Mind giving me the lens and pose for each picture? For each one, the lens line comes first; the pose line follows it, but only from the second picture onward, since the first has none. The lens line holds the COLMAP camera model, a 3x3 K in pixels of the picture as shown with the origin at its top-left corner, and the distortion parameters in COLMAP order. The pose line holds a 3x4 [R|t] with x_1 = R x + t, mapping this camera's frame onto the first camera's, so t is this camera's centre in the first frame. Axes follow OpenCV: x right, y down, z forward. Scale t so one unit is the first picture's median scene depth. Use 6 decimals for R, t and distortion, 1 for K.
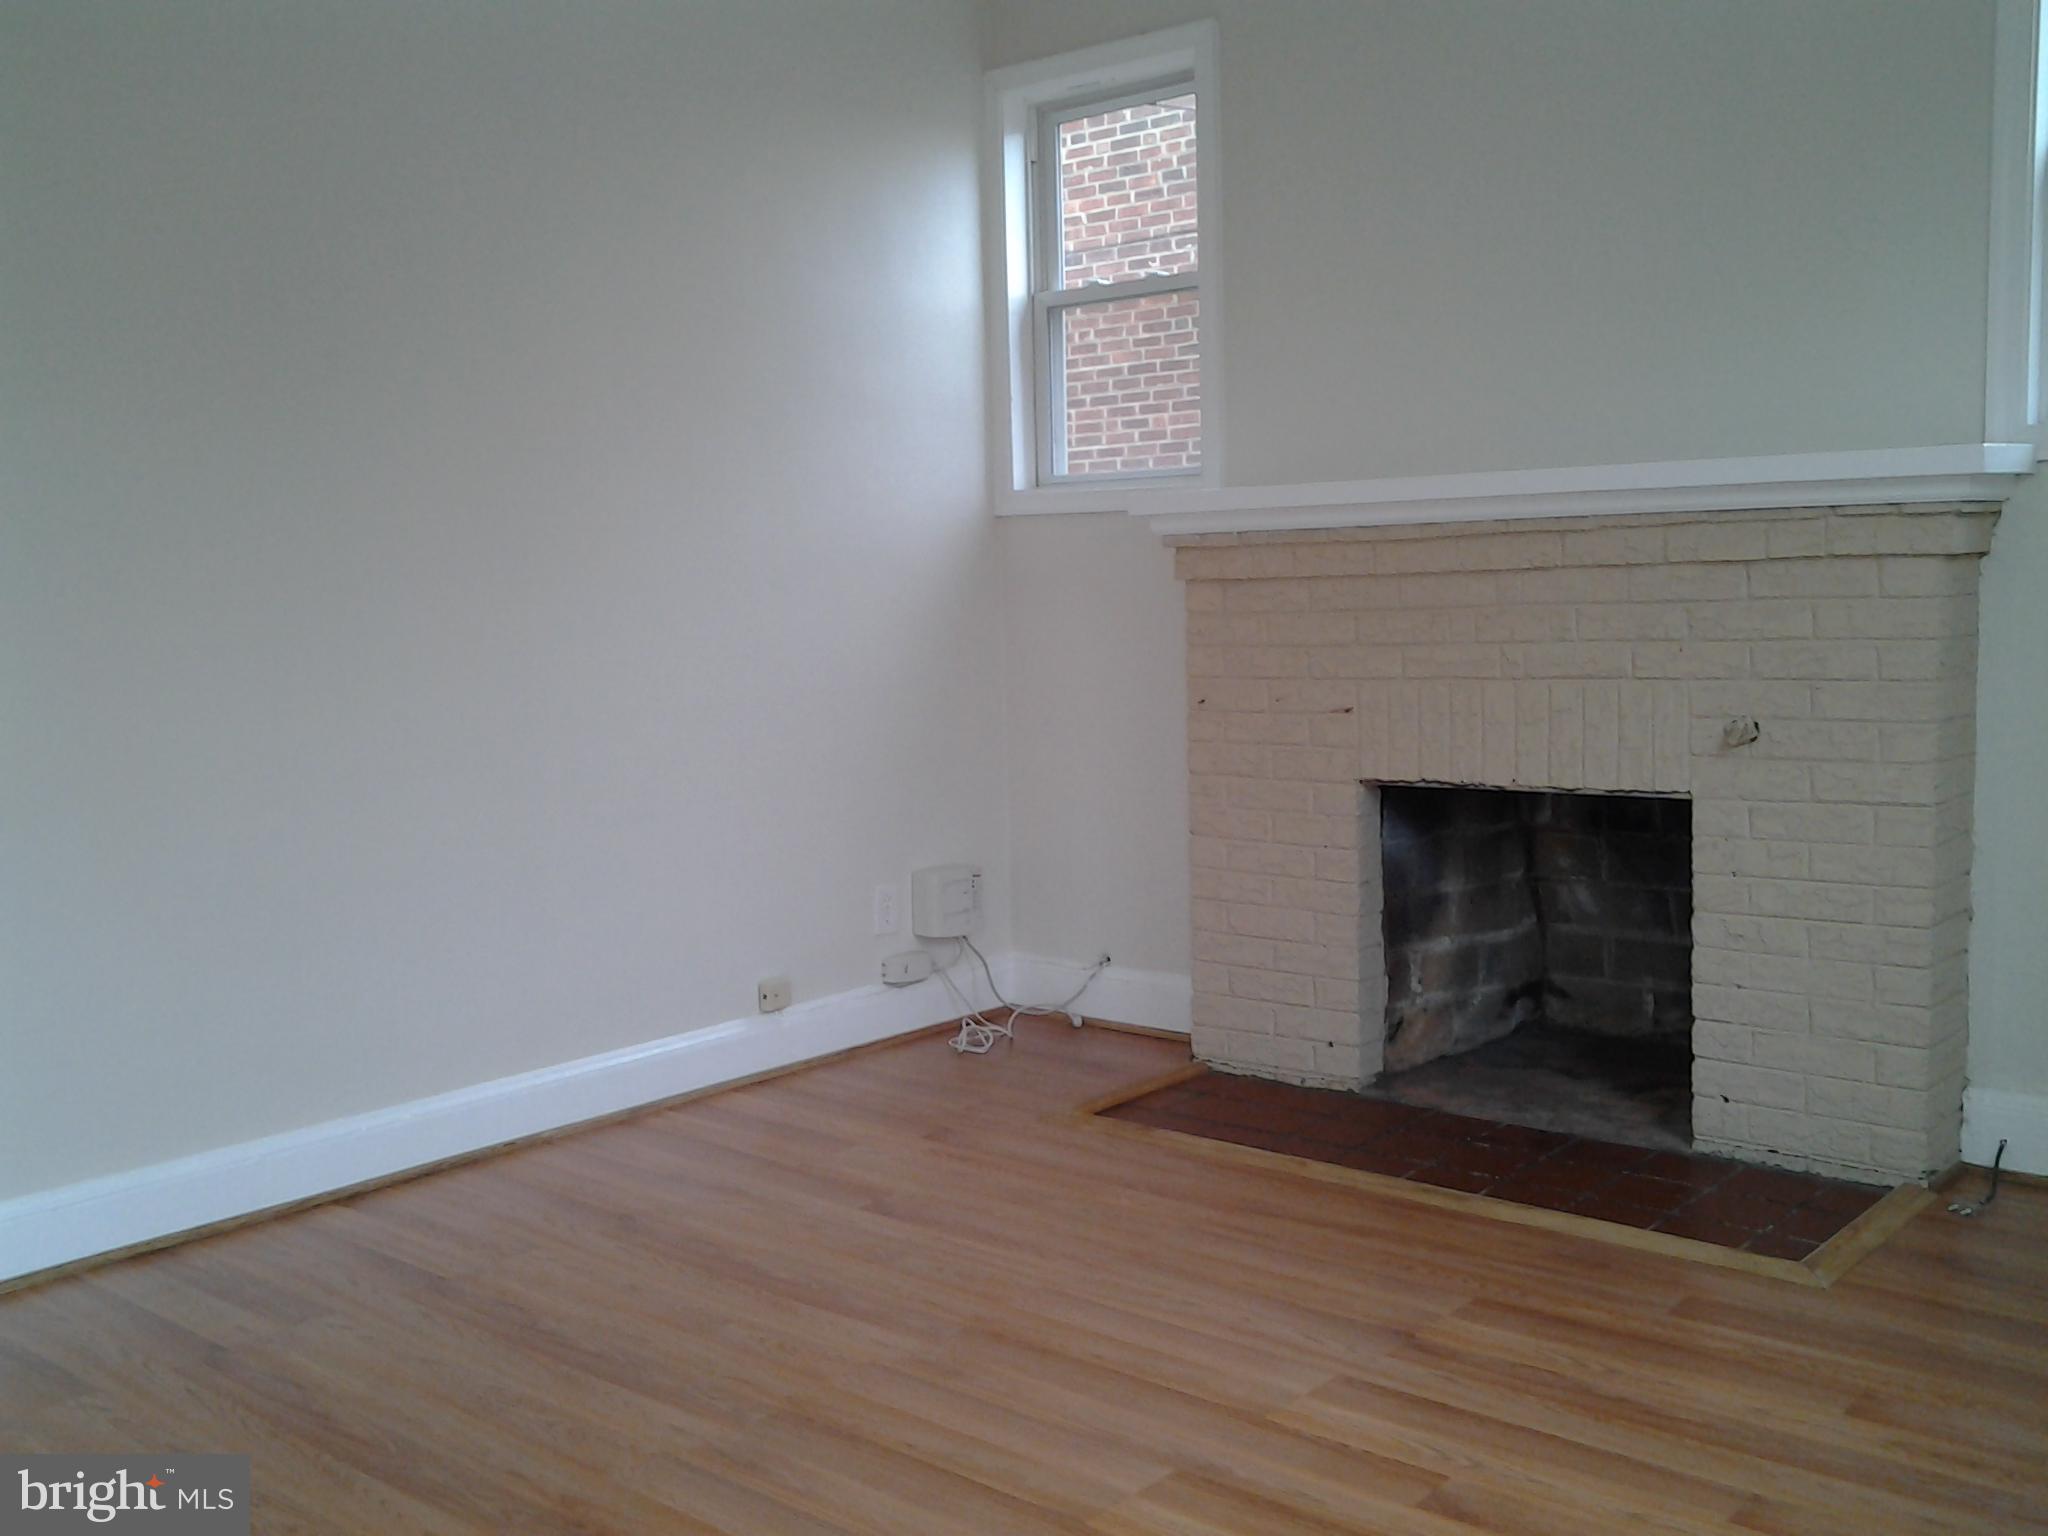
lens RADIAL K [[1947.2, 0, 1024.0], [0, 1947.2, 768.0], [0, 0, 1]] dist [0.125155, -0.434413]
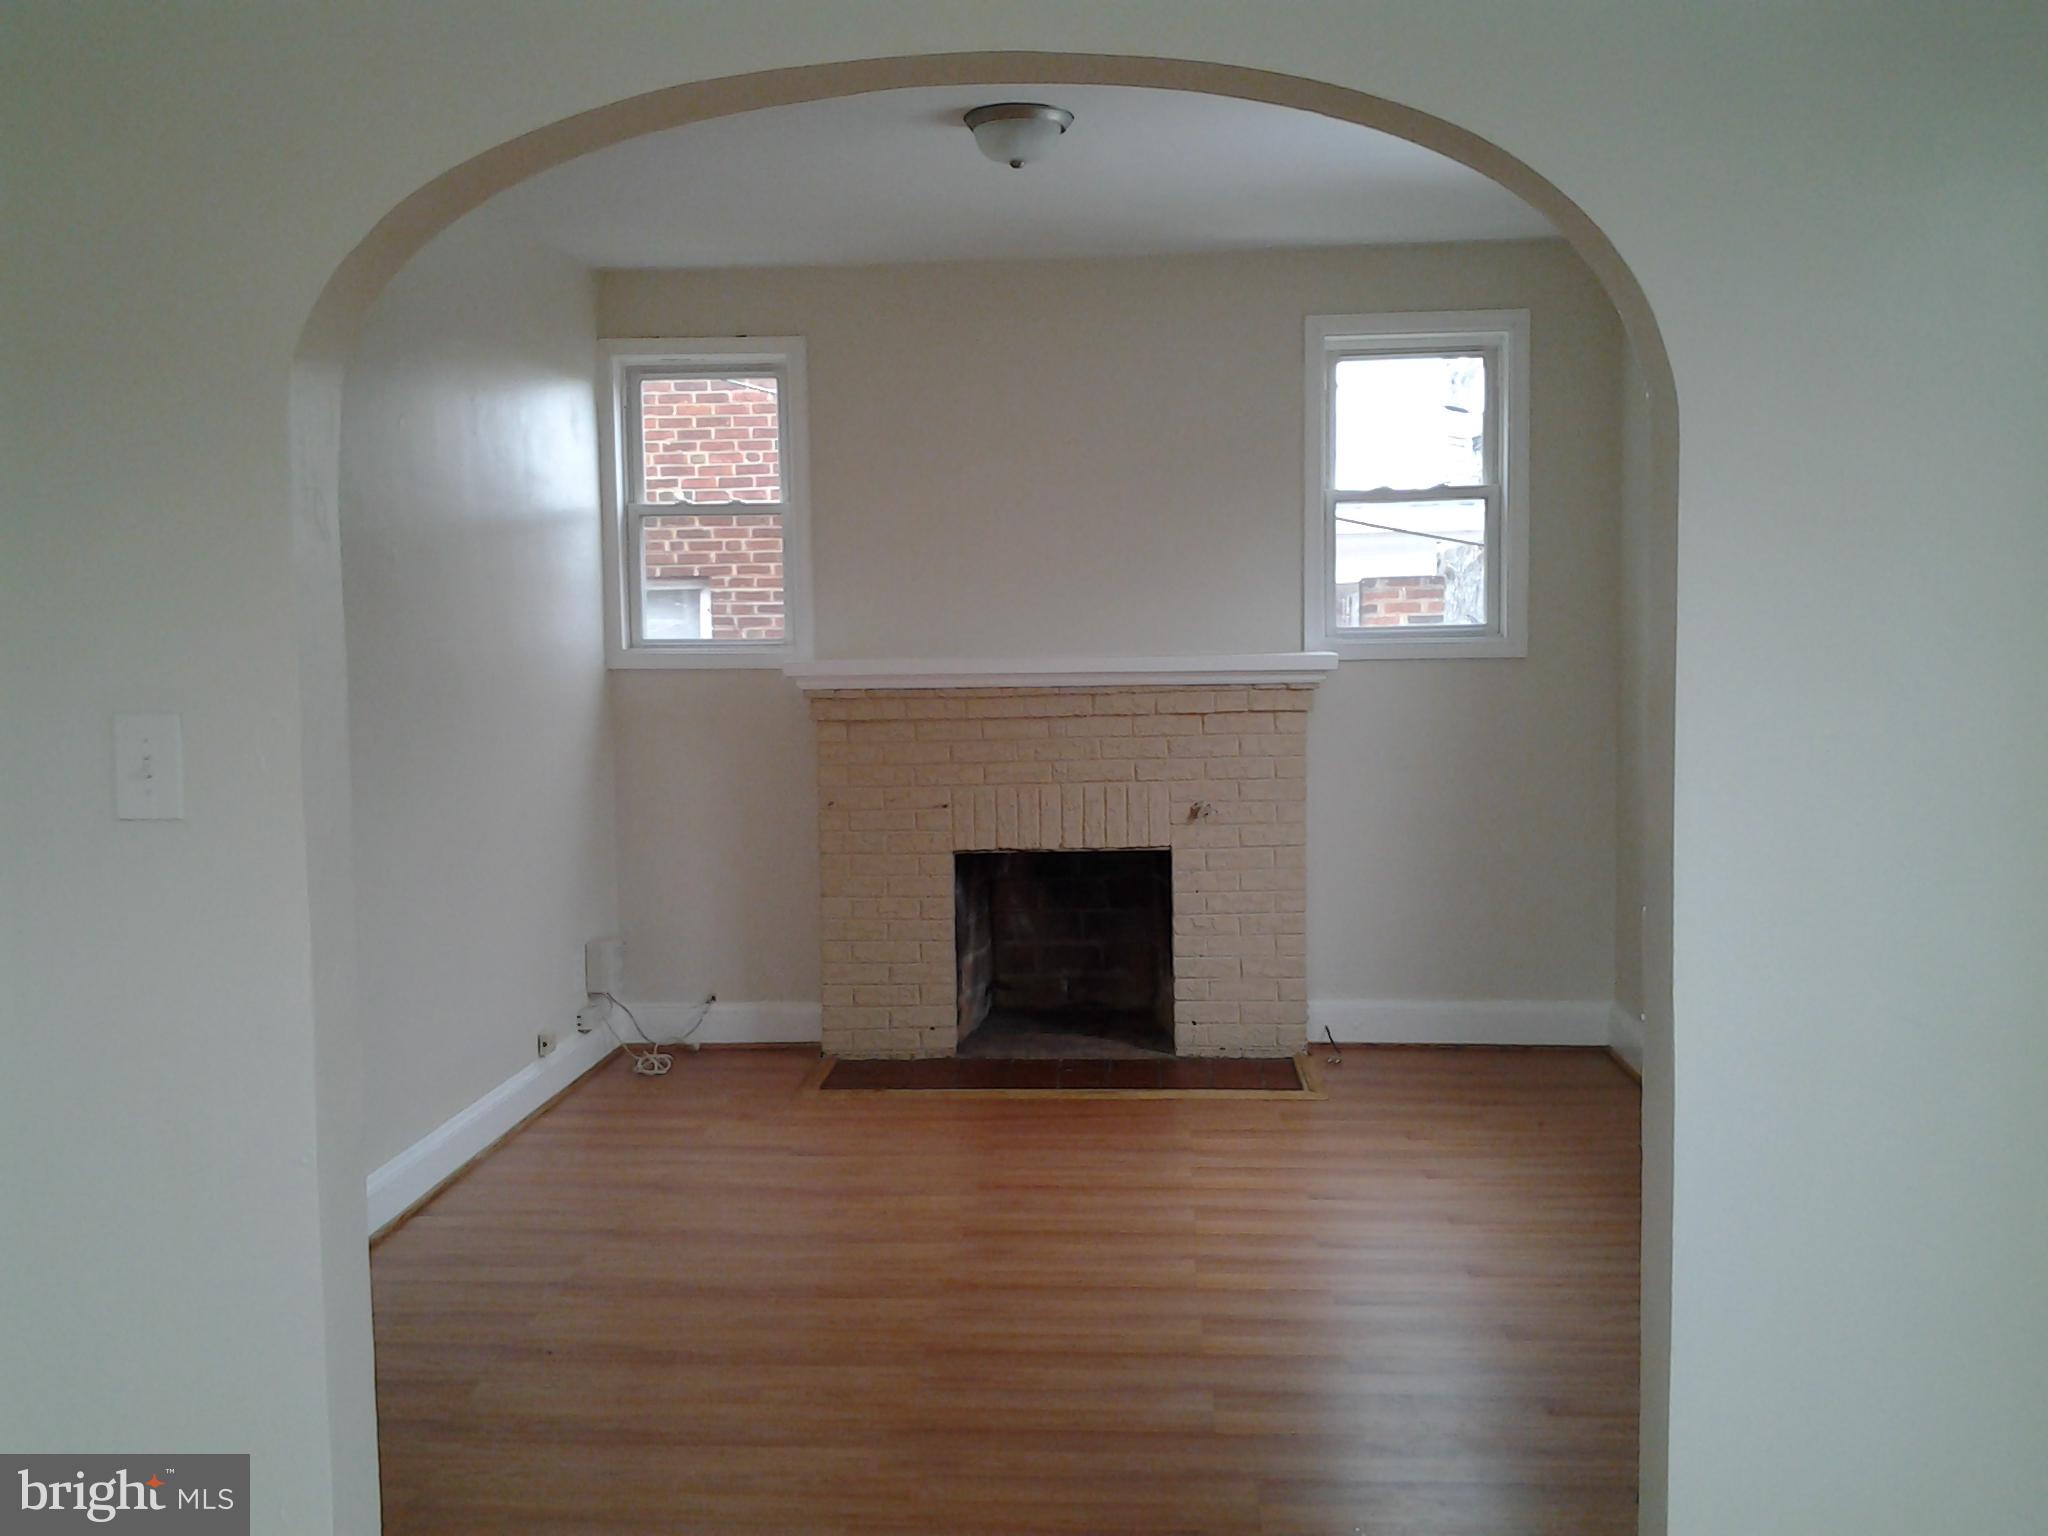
lens RADIAL K [[1947.2, 0, 1024.0], [0, 1947.2, 768.0], [0, 0, 1]] dist [0.125155, -0.434413]
pose [[0.788340, -0.023546, 0.614789, -0.724947], [0.053714, 0.998086, -0.030651, -0.009273], [-0.612891, 0.057186, 0.788096, -0.244869]]
